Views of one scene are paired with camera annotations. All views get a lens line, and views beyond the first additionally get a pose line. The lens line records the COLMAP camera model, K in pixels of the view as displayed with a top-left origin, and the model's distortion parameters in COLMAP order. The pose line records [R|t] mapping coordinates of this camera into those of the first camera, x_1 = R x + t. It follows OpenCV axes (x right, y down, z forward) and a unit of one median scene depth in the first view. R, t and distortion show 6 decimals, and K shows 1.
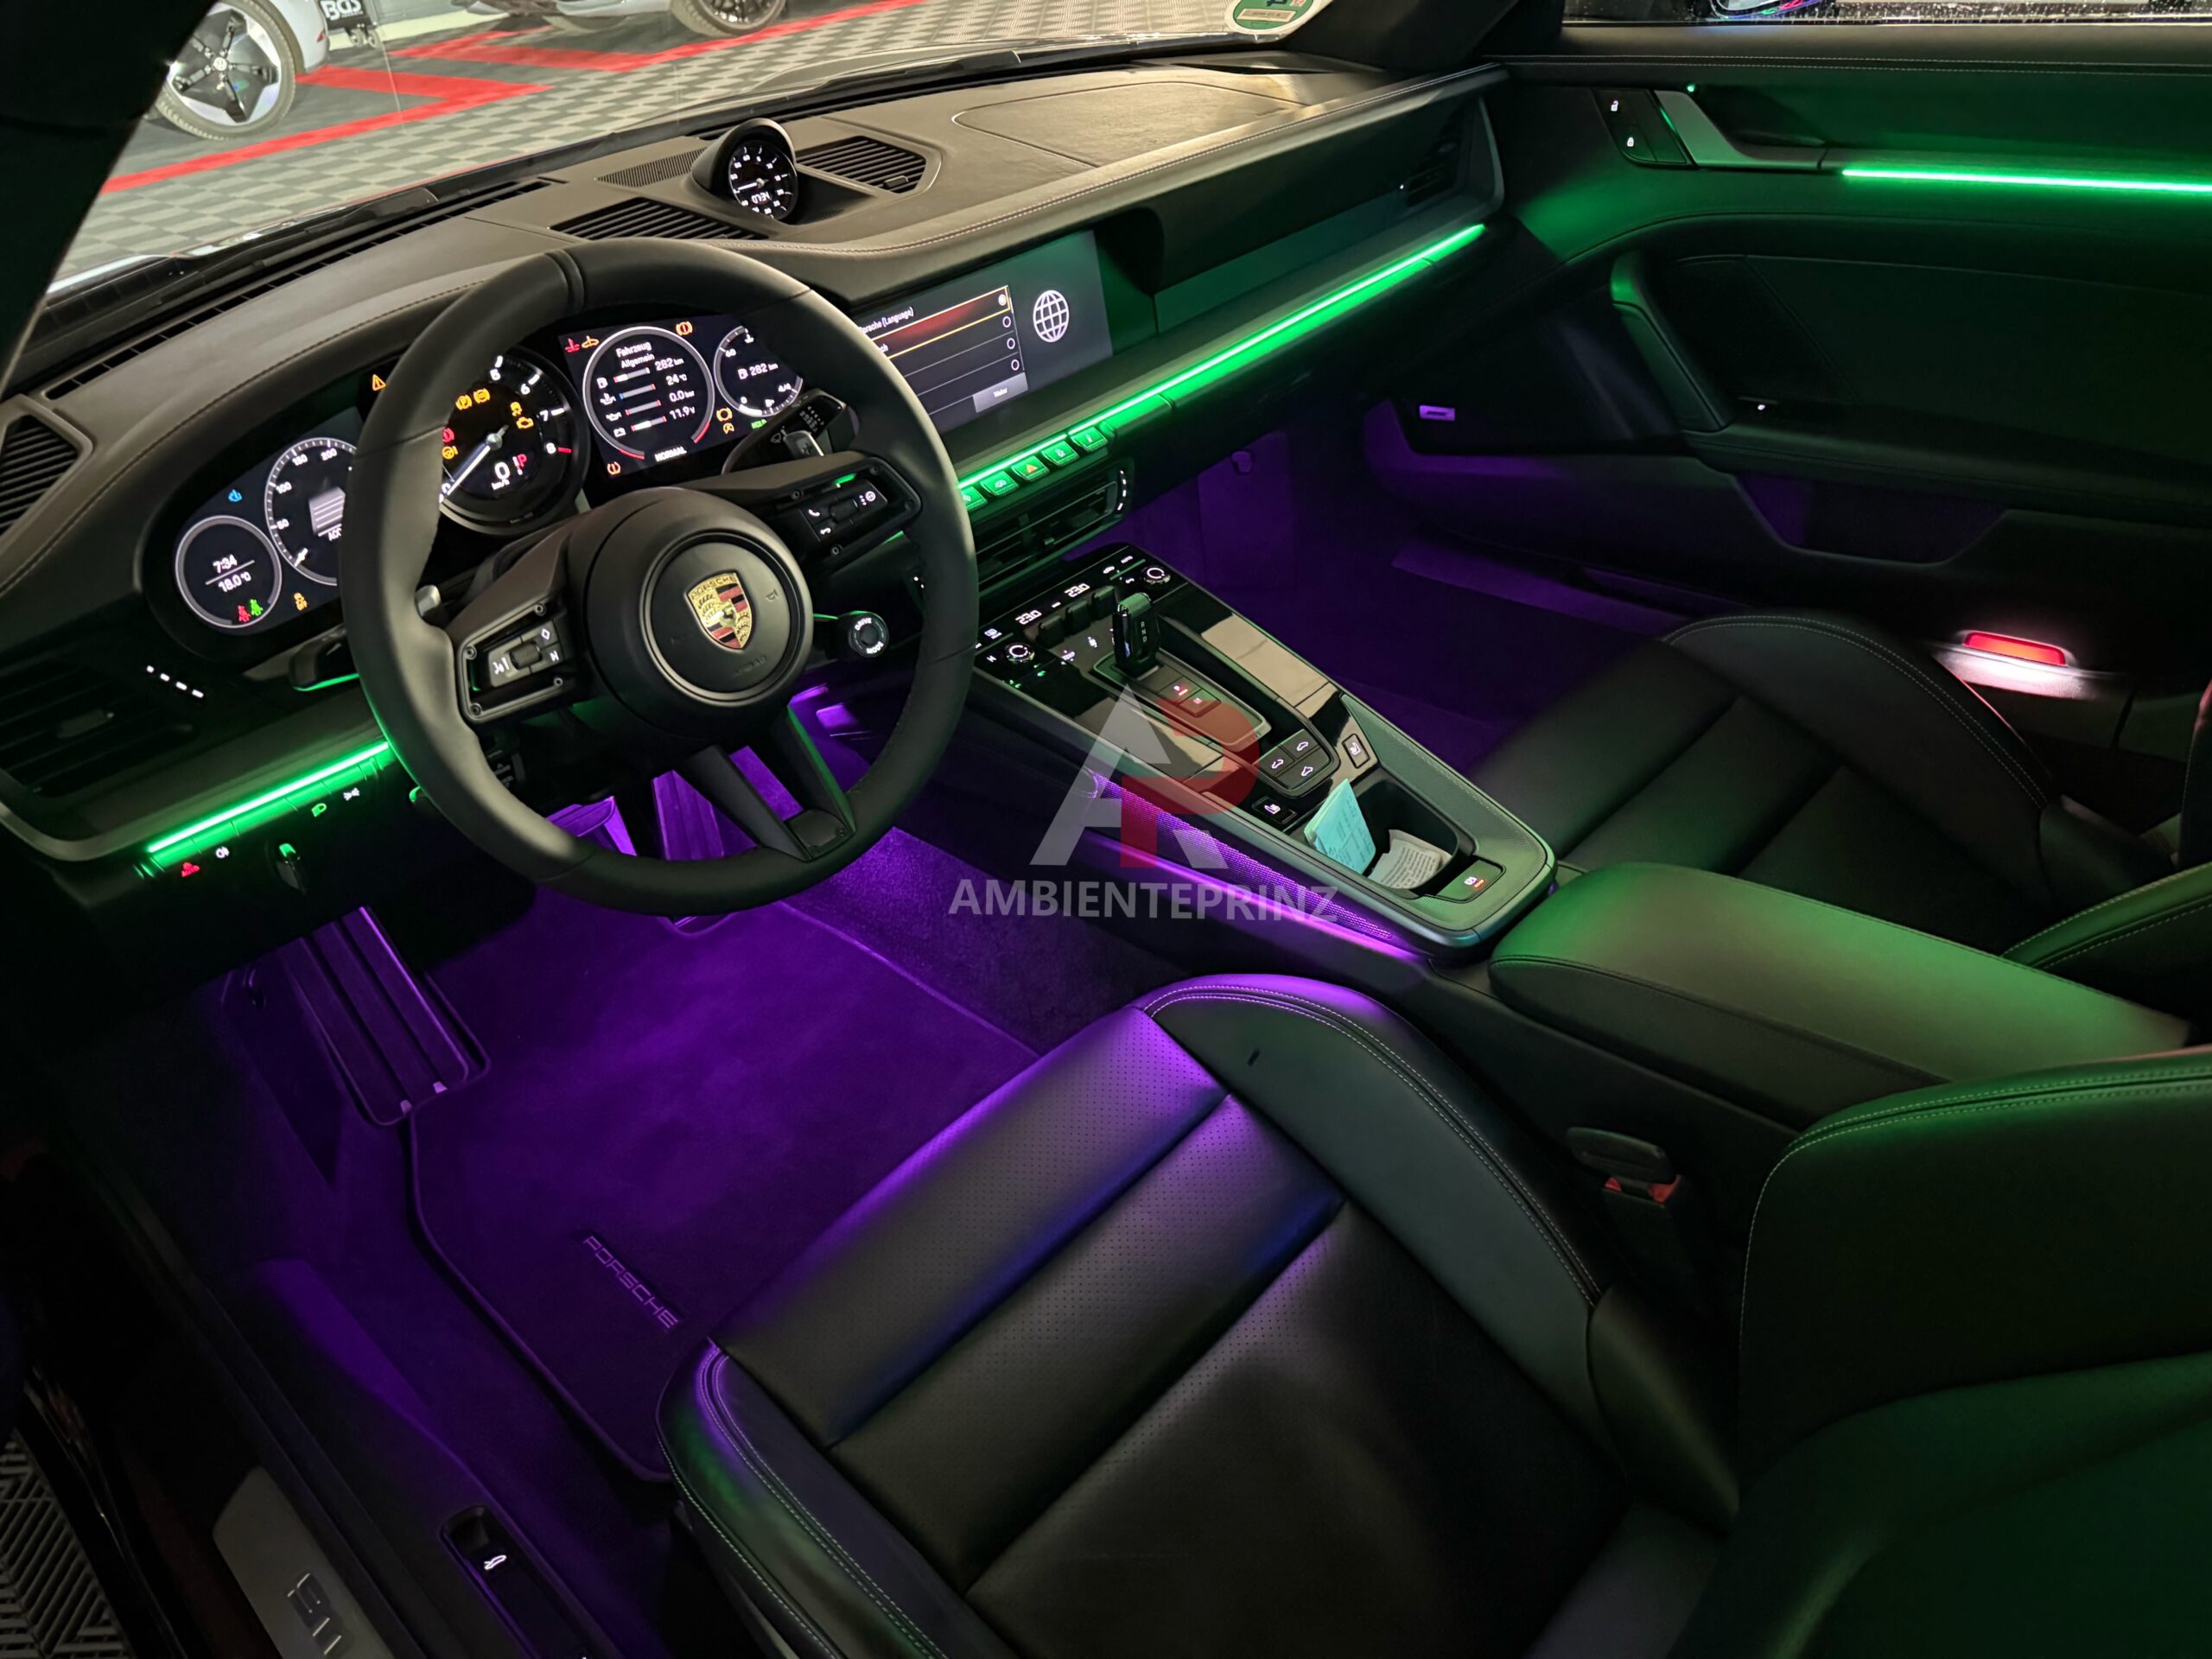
lens RADIAL K [[1547.2, 0, 1114.0], [0, 1547.2, 836.3], [0, 0, 1]] dist [0.057297, -0.089127]
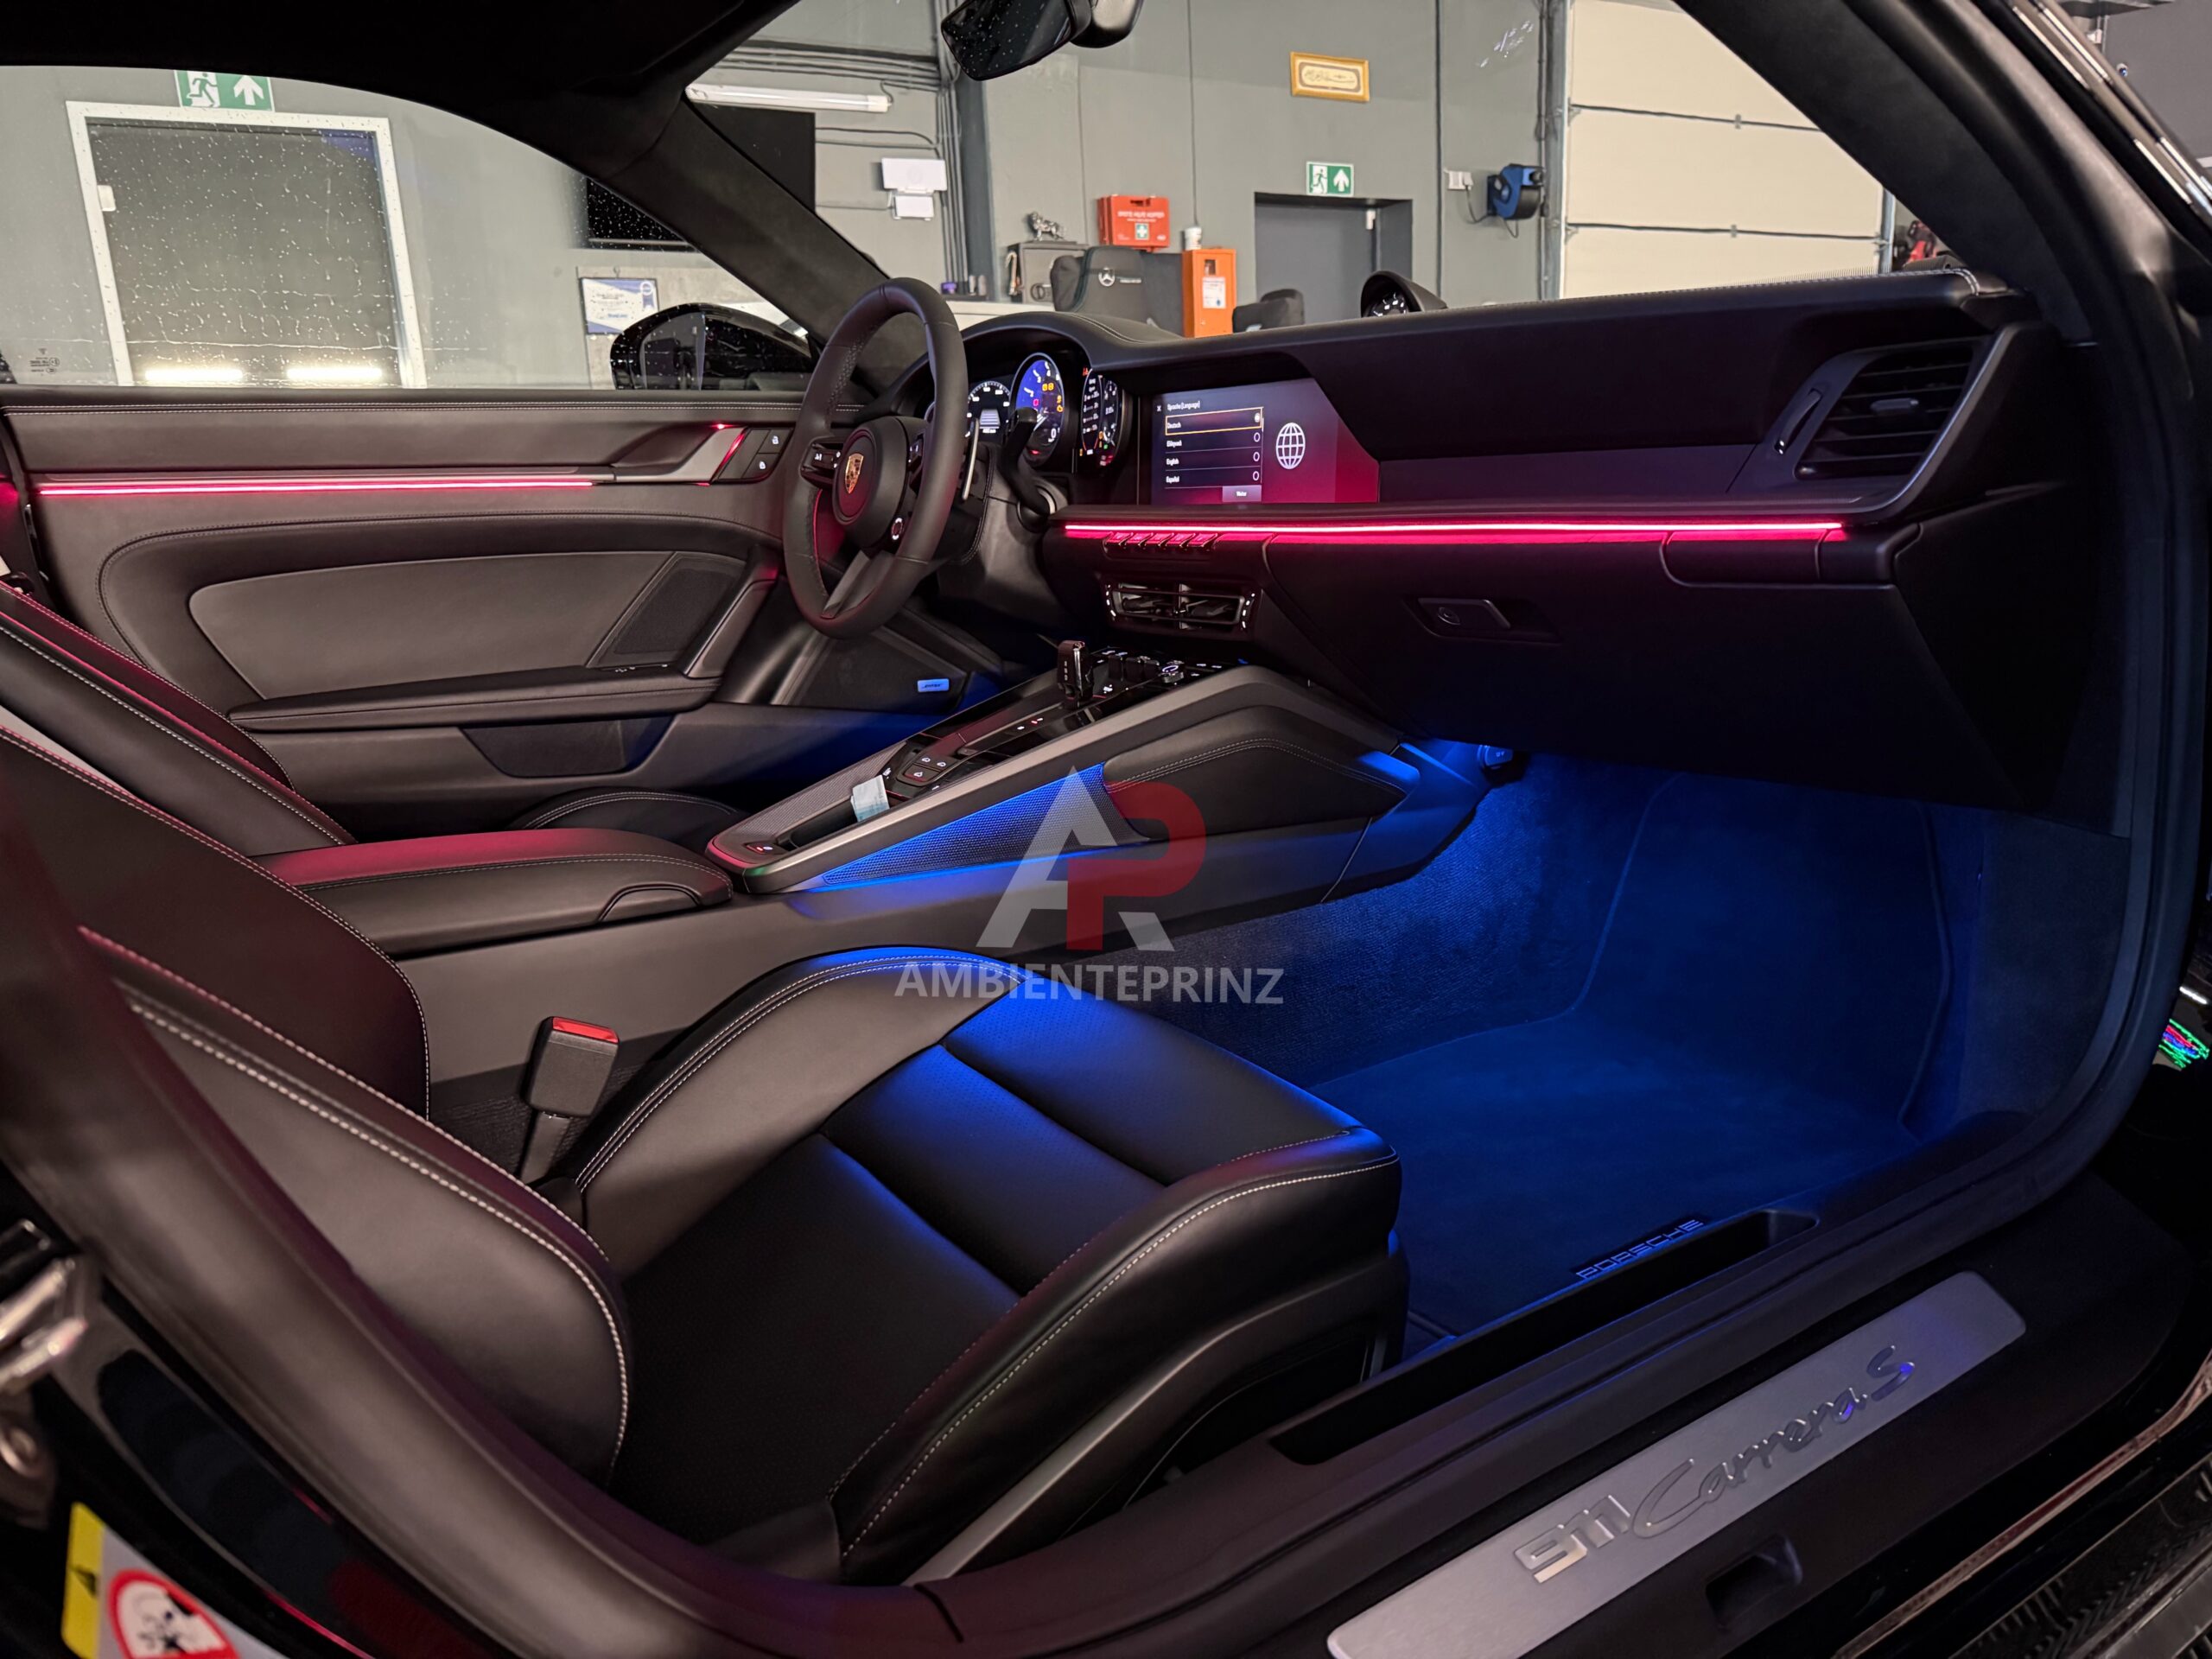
lens RADIAL K [[1554.0, 0, 1113.9], [0, 1554.0, 824.0], [0, 0, 1]] dist [0.102594, -0.154352]
pose [[-0.205527, 0.342005, -0.916947, 1.245819], [-0.500664, 0.768312, 0.398787, -0.583819], [0.840889, 0.541044, 0.013321, 1.182101]]
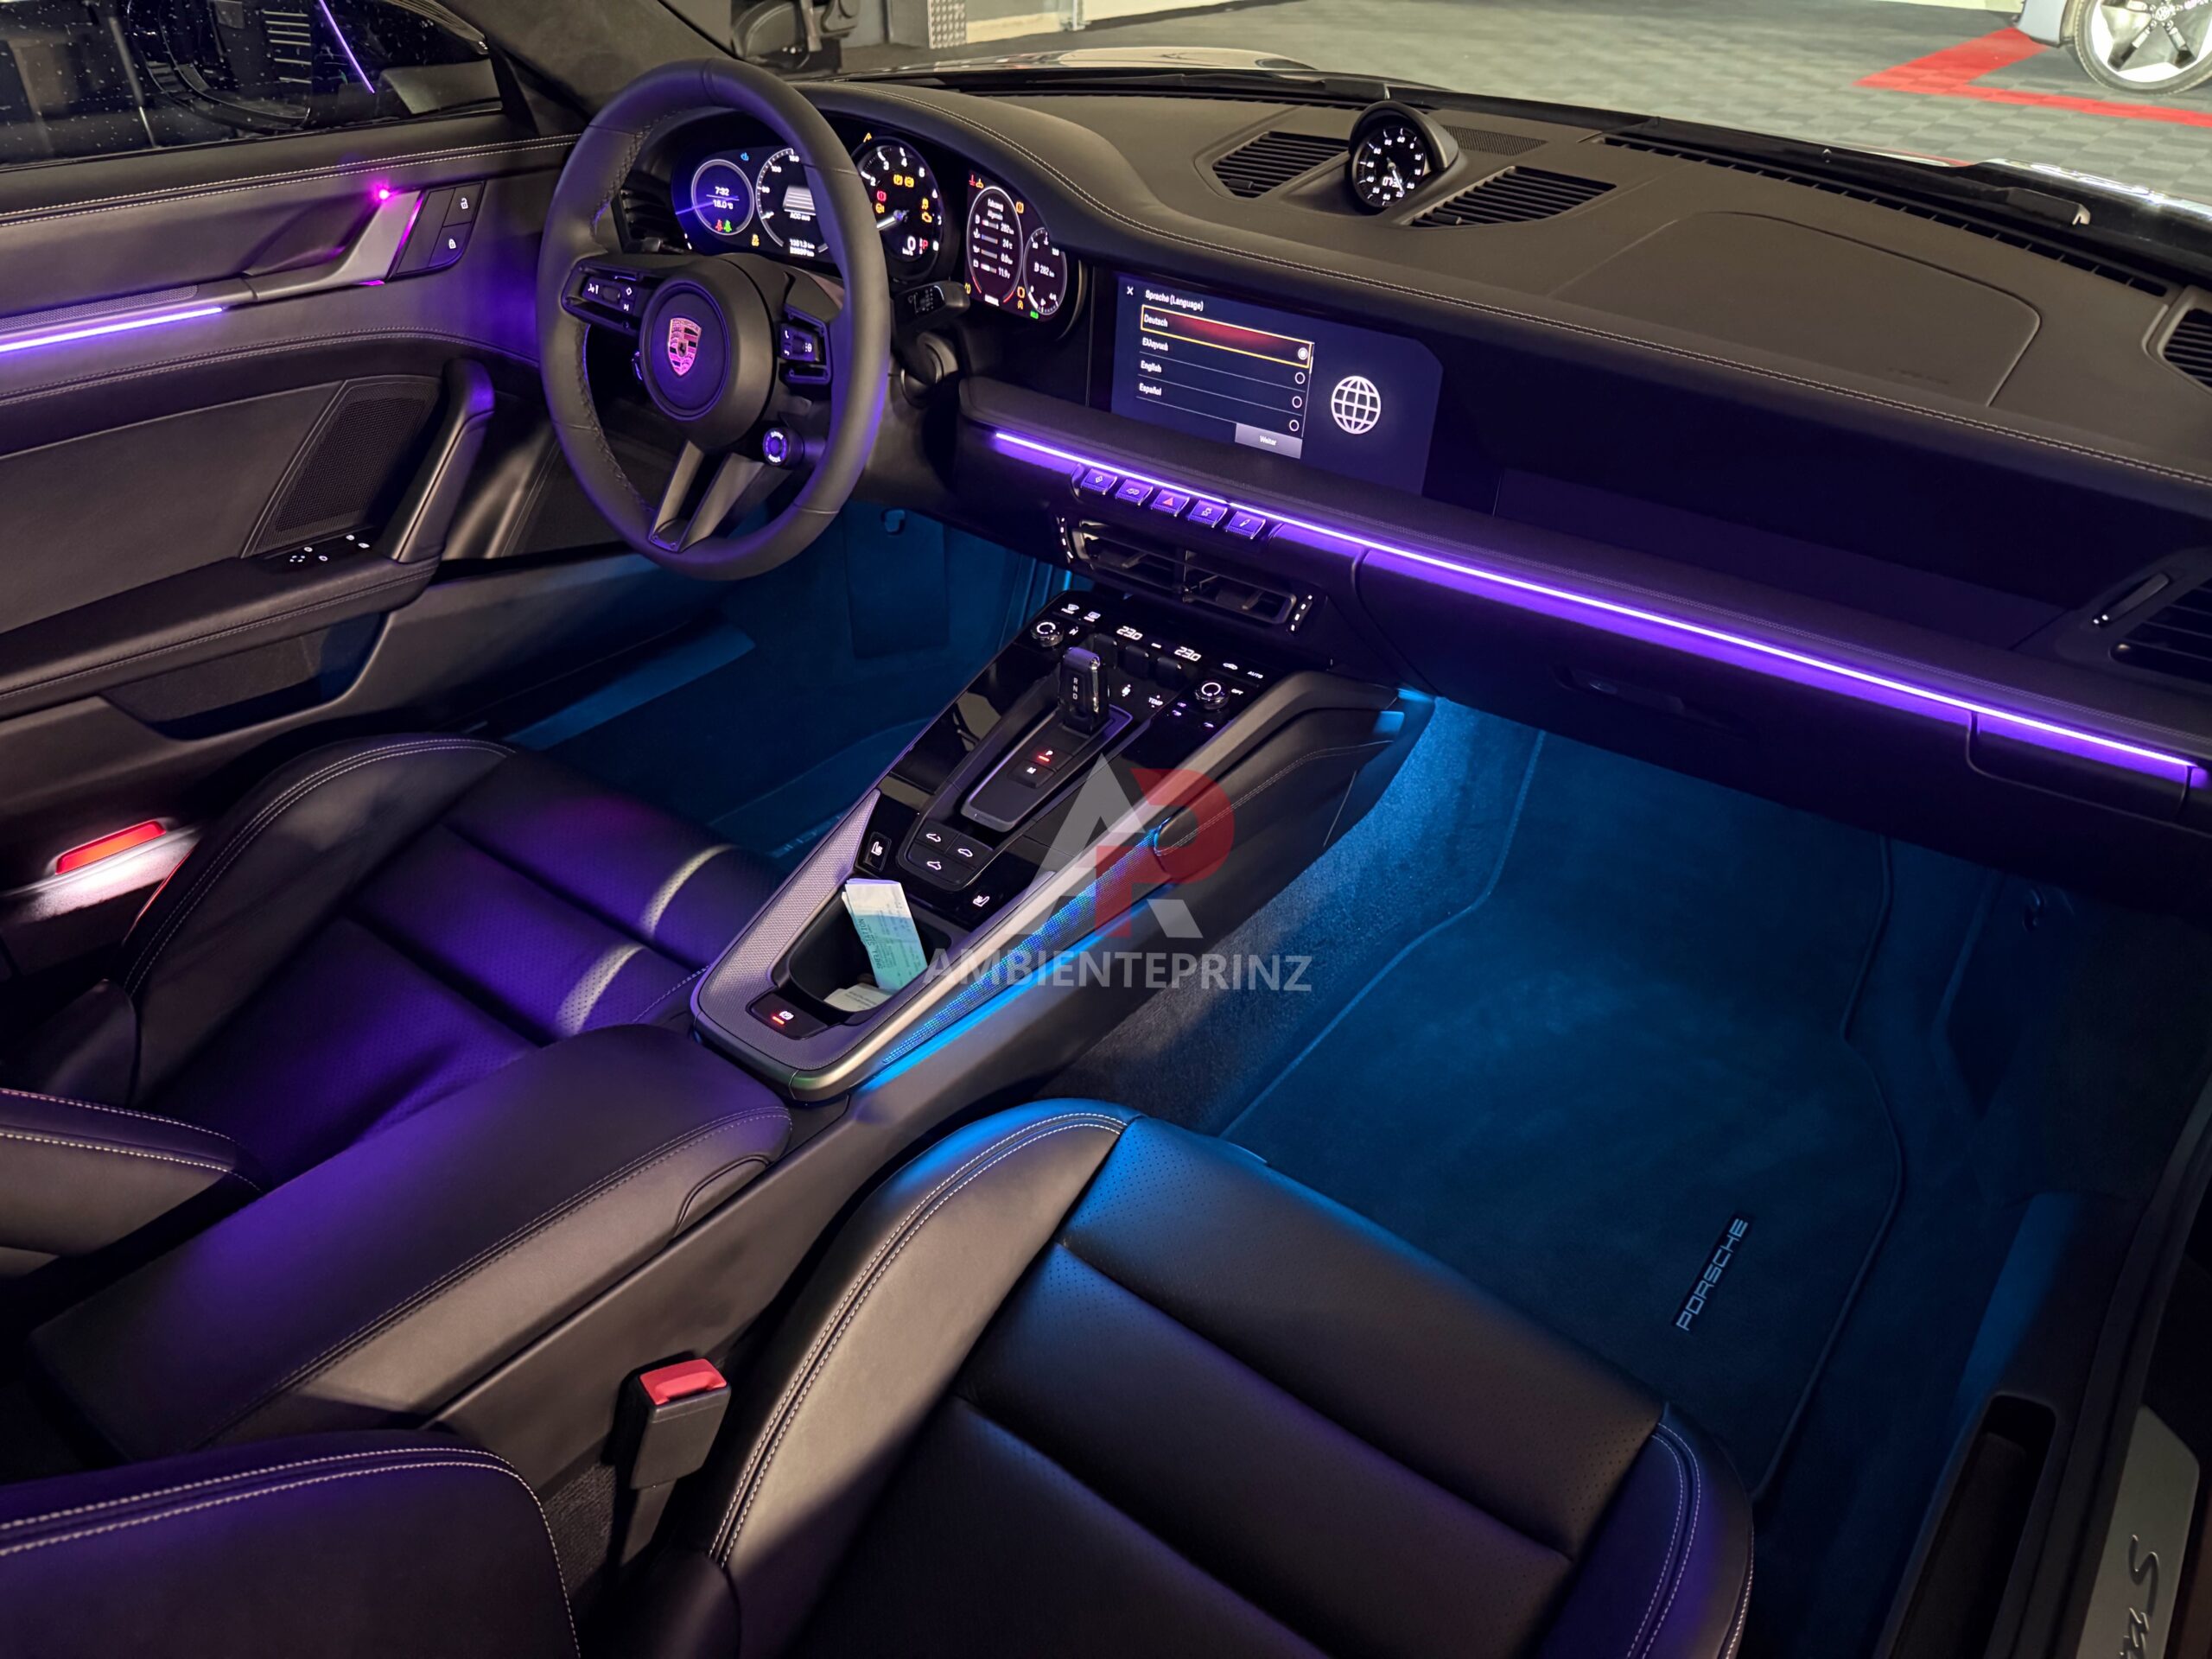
lens RADIAL K [[1565.6, 0, 1109.9], [0, 1565.6, 830.4], [0, 0, 1]] dist [0.079319, -0.116096]
pose [[0.112896, 0.642482, -0.757939, 0.878723], [-0.595681, 0.654295, 0.465899, -0.584763], [0.795247, 0.398892, 0.456581, 0.674786]]
